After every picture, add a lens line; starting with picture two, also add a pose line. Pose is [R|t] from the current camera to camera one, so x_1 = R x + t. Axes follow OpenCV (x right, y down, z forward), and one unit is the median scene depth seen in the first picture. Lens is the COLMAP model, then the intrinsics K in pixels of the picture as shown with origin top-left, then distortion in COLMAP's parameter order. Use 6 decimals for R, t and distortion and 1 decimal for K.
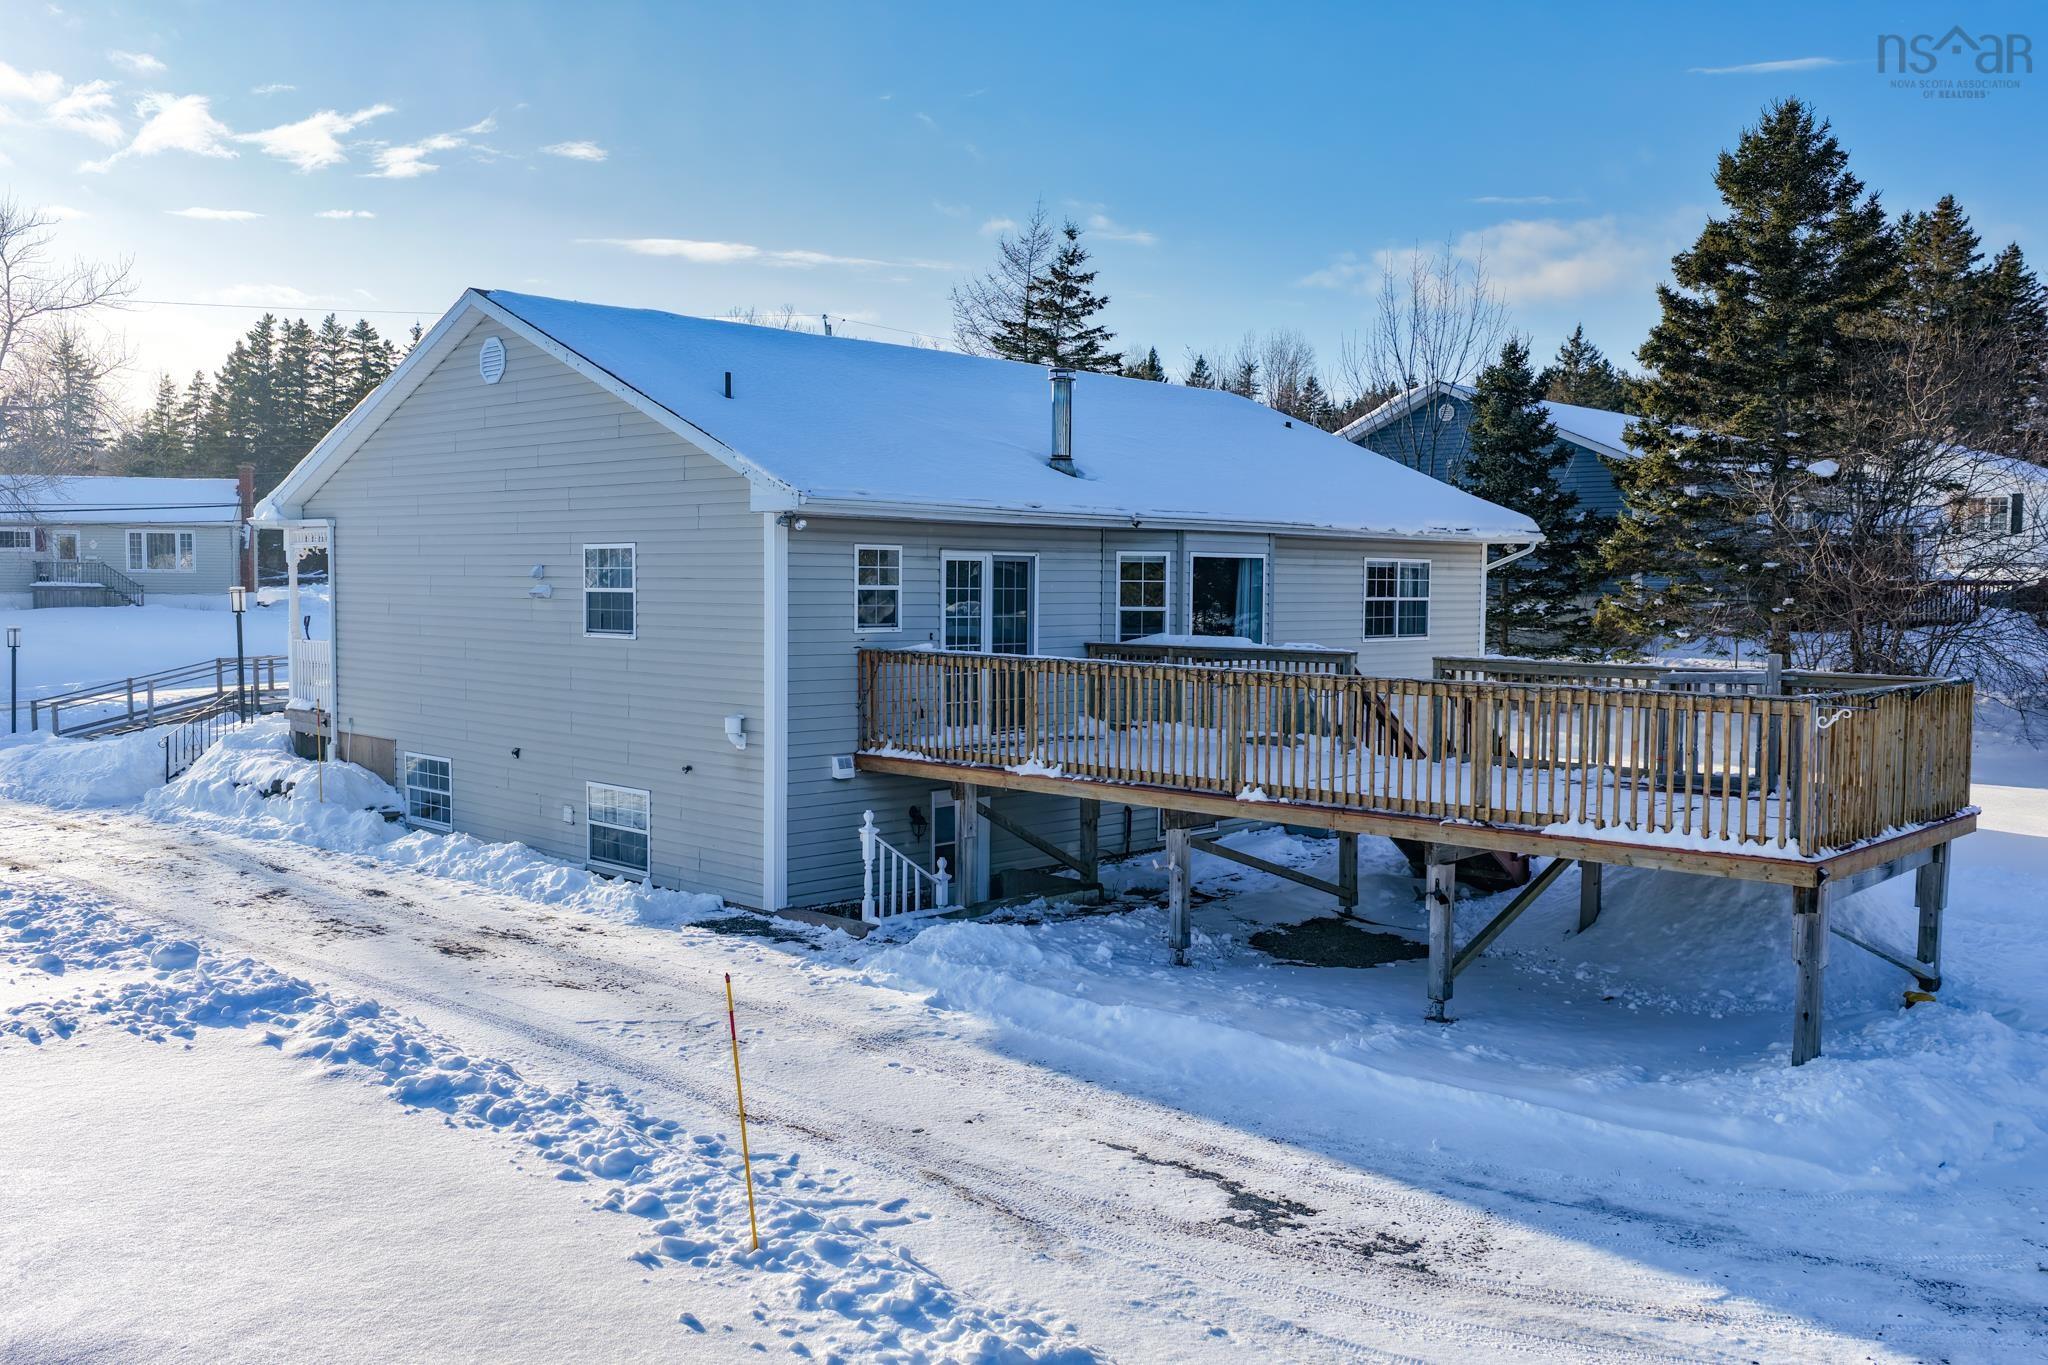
lens RADIAL K [[1699.9, 0, 1024.0], [0, 1699.9, 682.5], [0, 0, 1]] dist [-0.003796, 0.025461]
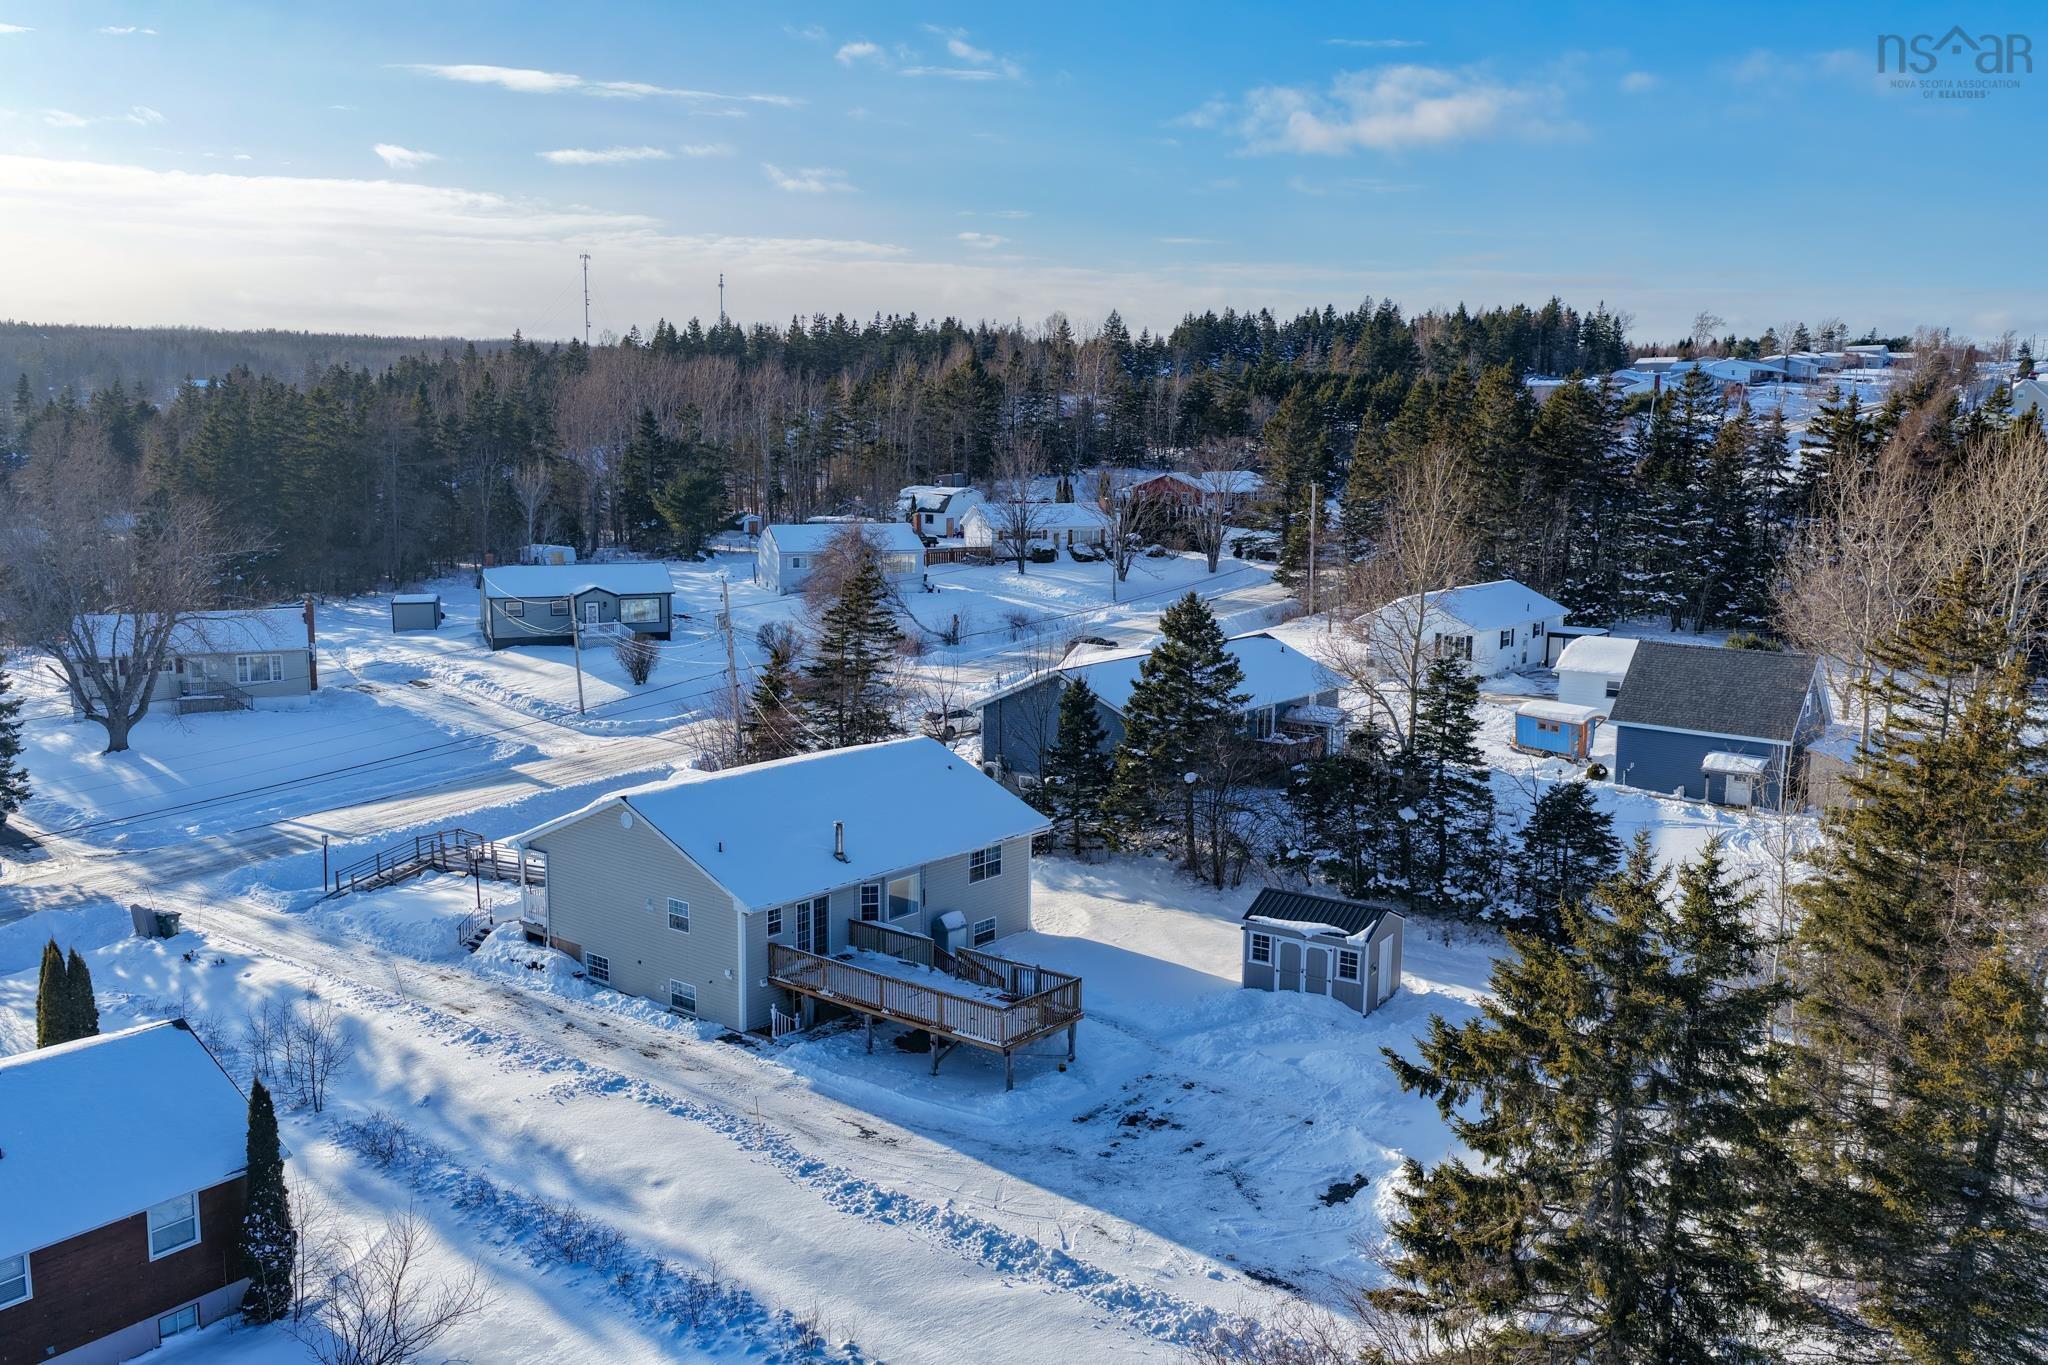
lens RADIAL K [[1699.9, 0, 1024.0], [0, 1699.9, 682.5], [0, 0, 1]] dist [-0.003796, 0.025461]
pose [[0.996494, -0.011806, 0.082827, 0.118294], [0.004410, 0.996030, 0.088910, -0.799968], [-0.083548, -0.088233, 0.992590, -2.130937]]
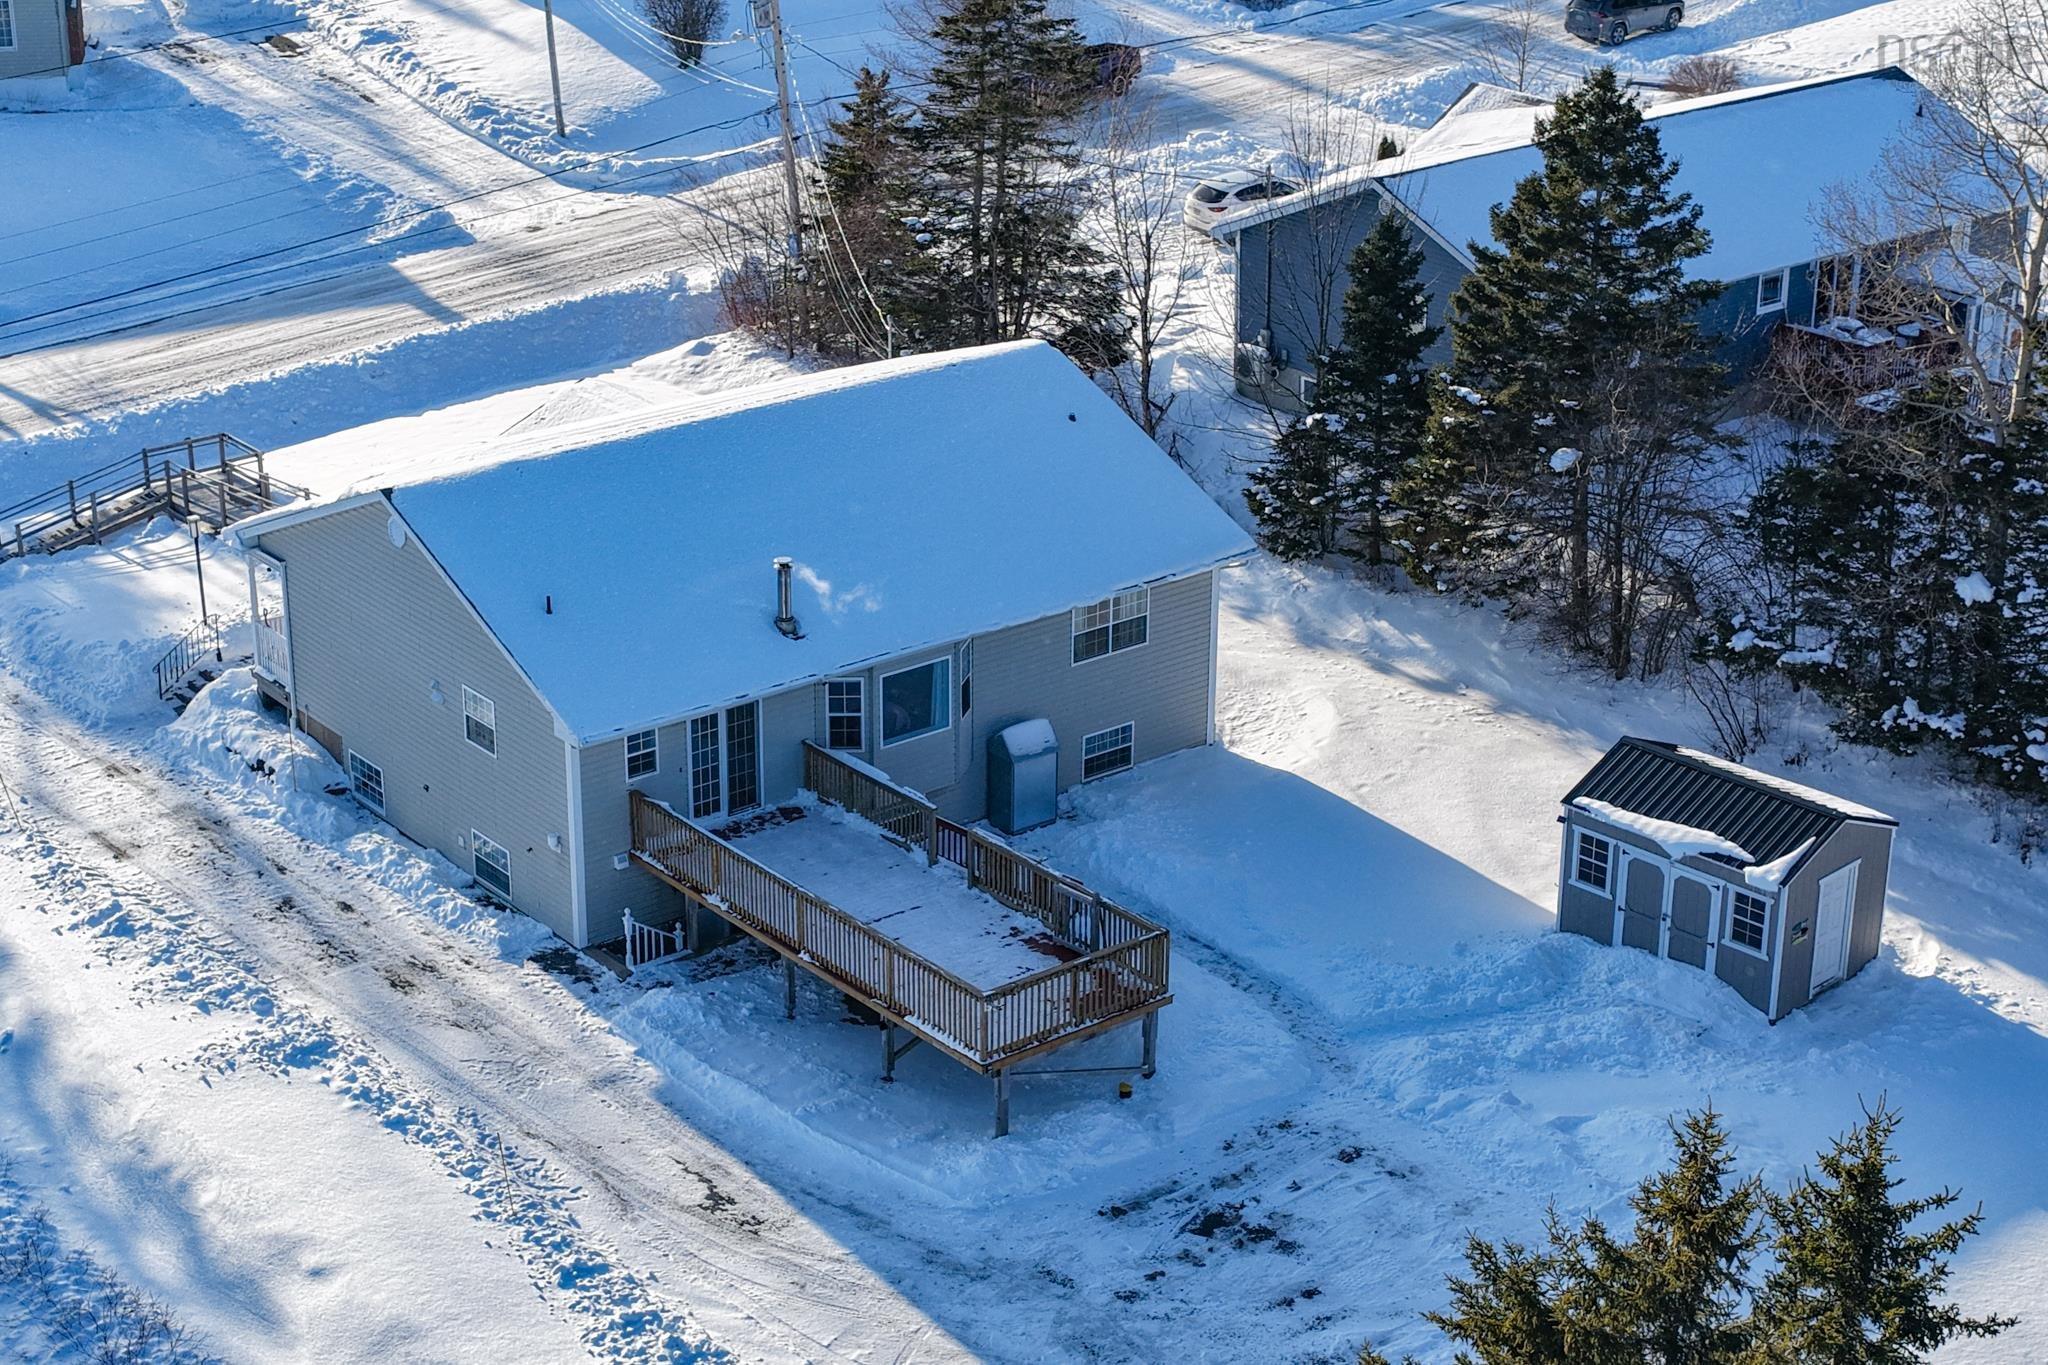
lens RADIAL K [[3473.1, 0, 1024.0], [0, 3473.1, 682.5], [0, 0, 1]] dist [-0.008379, 0.073419]
pose [[0.991616, 0.047039, -0.120357, 0.710815], [-0.006039, 0.947245, 0.320454, -1.256145], [0.129082, -0.317040, 0.939587, -2.148684]]
